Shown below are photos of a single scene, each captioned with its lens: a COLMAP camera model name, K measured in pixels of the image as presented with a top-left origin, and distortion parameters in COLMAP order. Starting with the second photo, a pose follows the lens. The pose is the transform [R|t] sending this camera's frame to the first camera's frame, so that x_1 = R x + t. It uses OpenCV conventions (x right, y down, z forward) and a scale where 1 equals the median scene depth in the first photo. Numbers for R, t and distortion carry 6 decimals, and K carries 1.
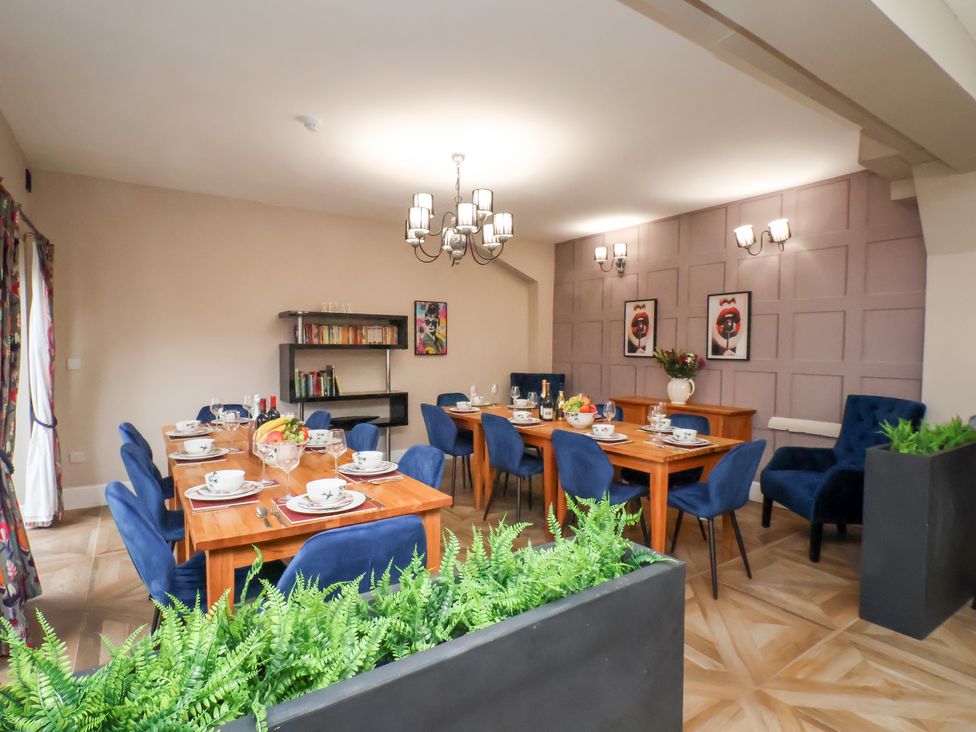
lens RADIAL K [[514.4, 0, 488.0], [0, 514.4, 366.0], [0, 0, 1]] dist [0.001293, -0.019217]
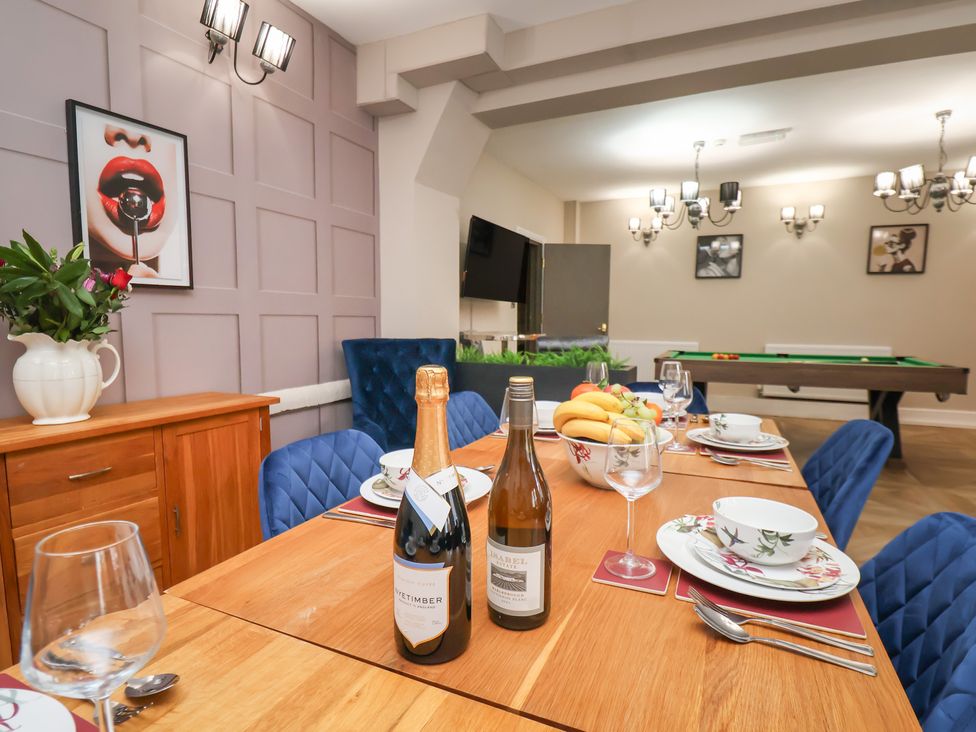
lens RADIAL K [[514.4, 0, 488.0], [0, 514.4, 366.0], [0, 0, 1]] dist [0.001293, -0.019217]
pose [[-0.504063, -0.089742, 0.858992, -0.027847], [0.028382, 0.992329, 0.120326, 0.008145], [-0.863200, 0.085032, -0.497649, 0.871938]]
